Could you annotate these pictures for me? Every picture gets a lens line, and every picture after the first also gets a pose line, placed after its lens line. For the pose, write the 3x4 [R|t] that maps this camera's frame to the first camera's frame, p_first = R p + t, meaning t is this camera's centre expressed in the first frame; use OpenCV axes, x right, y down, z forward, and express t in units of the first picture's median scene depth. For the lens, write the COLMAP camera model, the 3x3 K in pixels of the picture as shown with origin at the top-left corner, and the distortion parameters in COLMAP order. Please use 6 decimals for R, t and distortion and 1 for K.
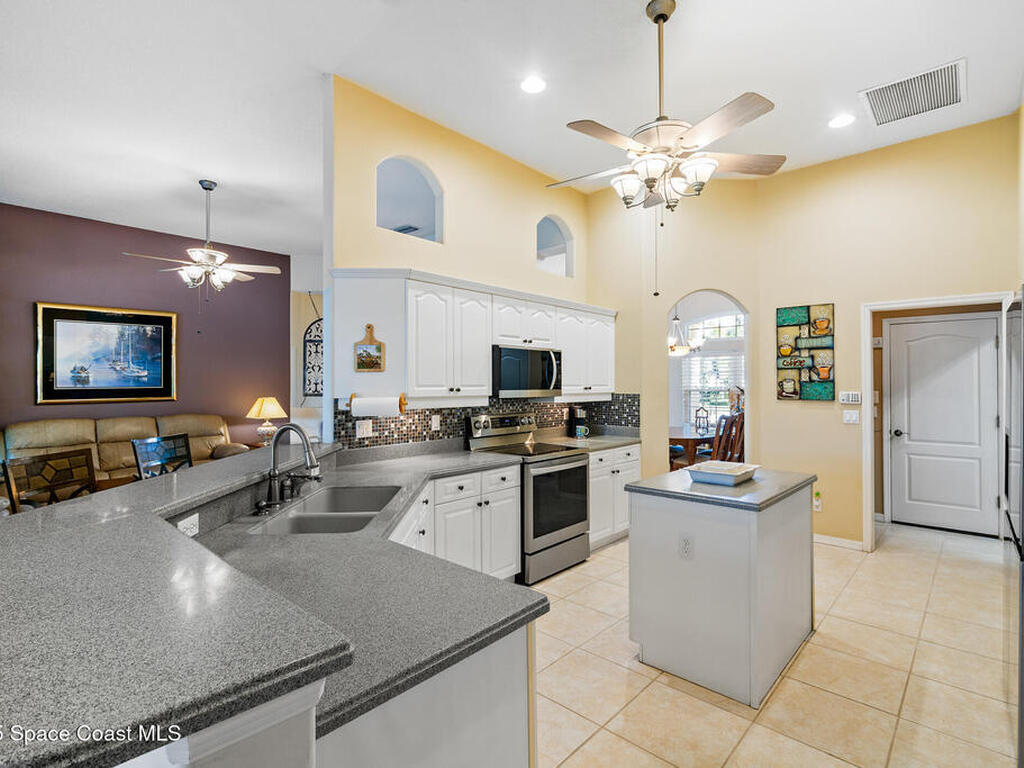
lens RADIAL K [[516.7, 0, 529.1], [0, 516.7, 377.8], [0, 0, 1]] dist [-0.001637, -0.000498]
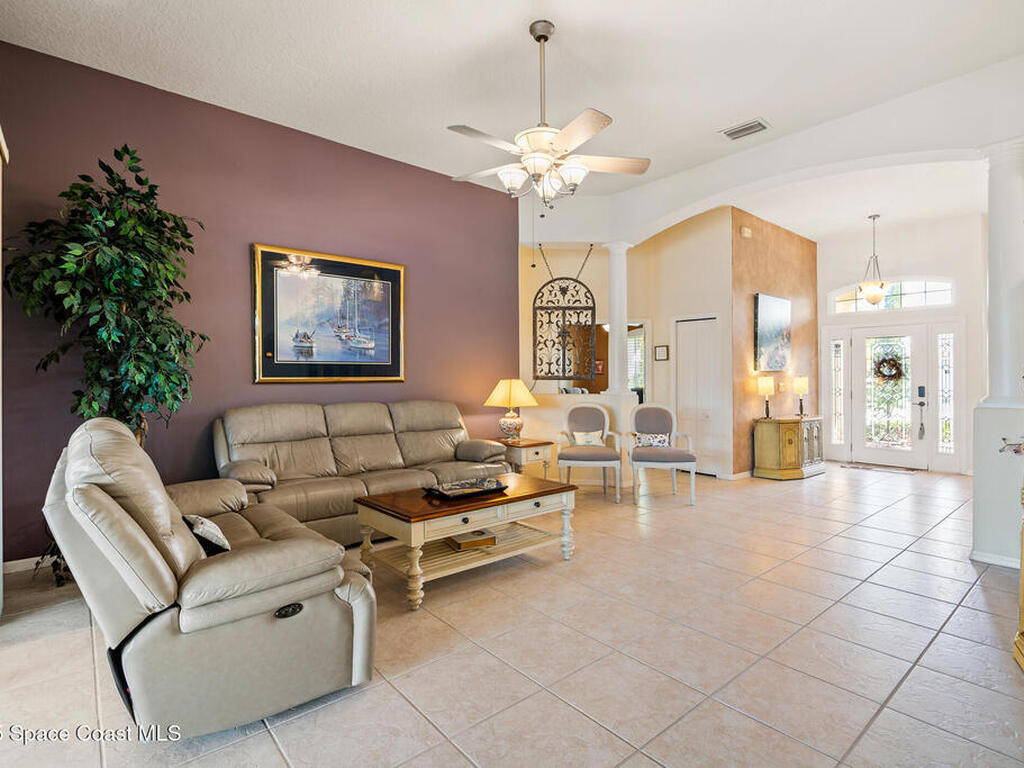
lens RADIAL K [[510.8, 0, 519.8], [0, 510.8, 382.6], [0, 0, 1]] dist [0.003402, -0.000249]
pose [[0.990847, 0.002859, -0.134960, -0.593945], [-0.001134, 0.999917, 0.012859, 0.050711], [0.134985, -0.012588, 0.990768, 0.403913]]
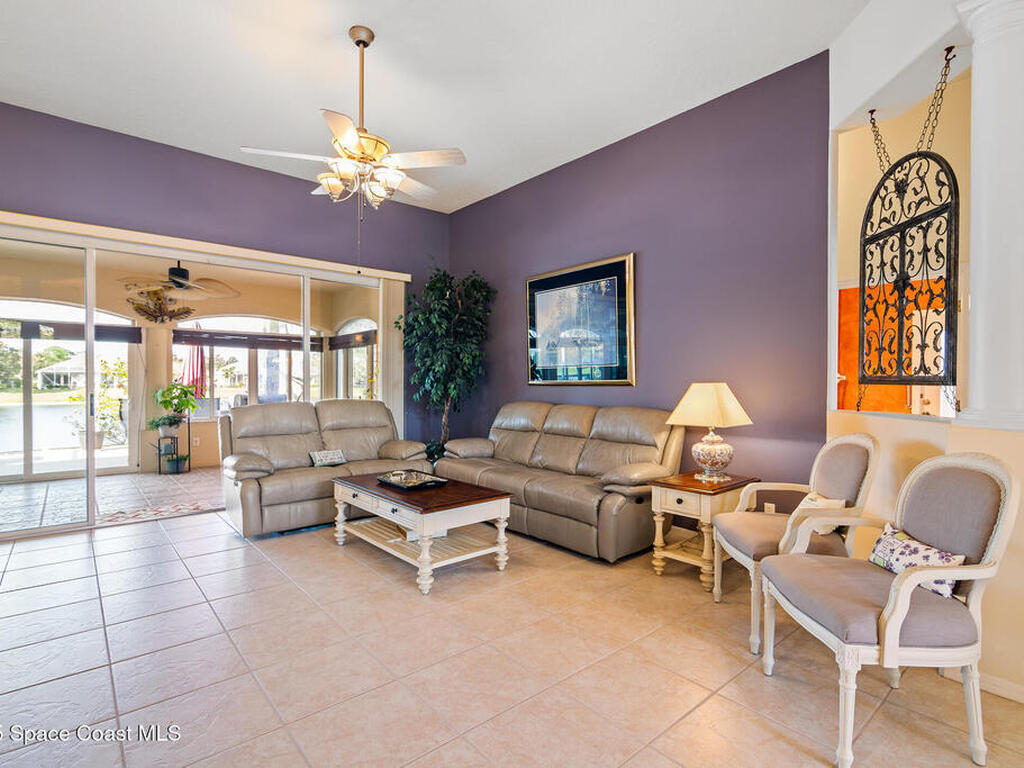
lens RADIAL K [[504.5, 0, 492.7], [0, 504.5, 385.9], [0, 0, 1]] dist [0.000160, -0.000067]
pose [[-0.130047, 0.011607, -0.991440, -0.029232], [0.006114, 0.999922, 0.010904, 0.052808], [0.991489, -0.004644, -0.130108, 1.296783]]
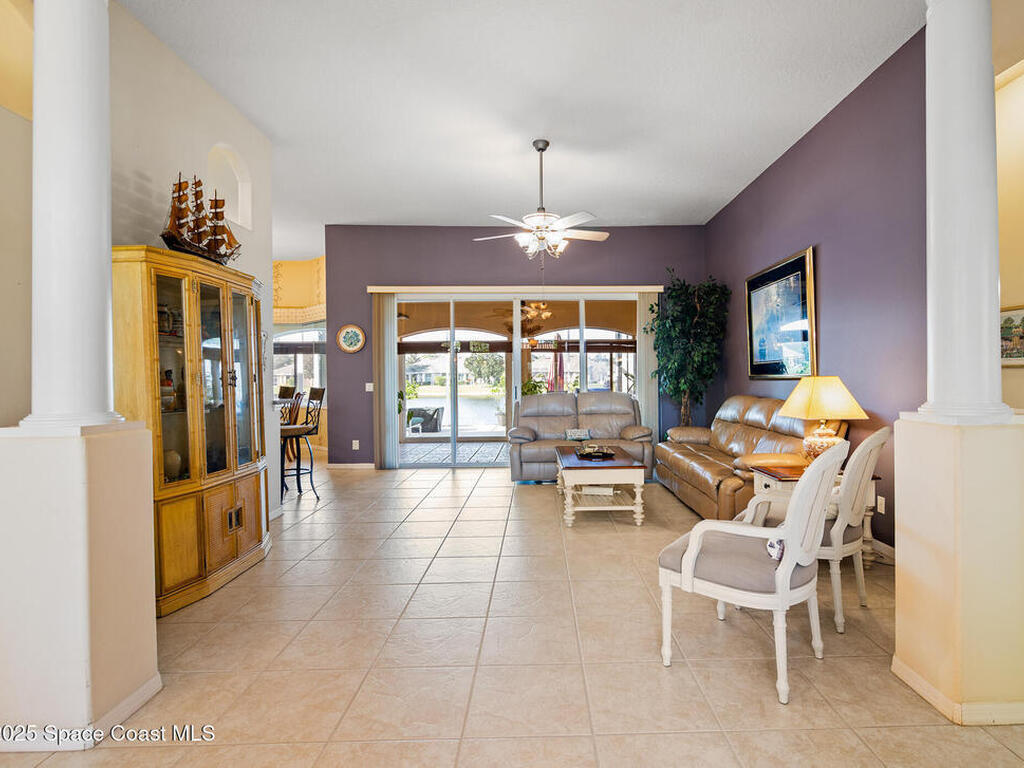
lens RADIAL K [[489.9, 0, 542.2], [0, 489.9, 381.3], [0, 0, 1]] dist [-0.000251, -0.000234]
pose [[-0.722895, 0.013429, -0.690828, -0.005916], [0.016092, 0.999867, 0.002597, 0.056729], [0.690771, -0.009239, -0.723015, 1.733200]]
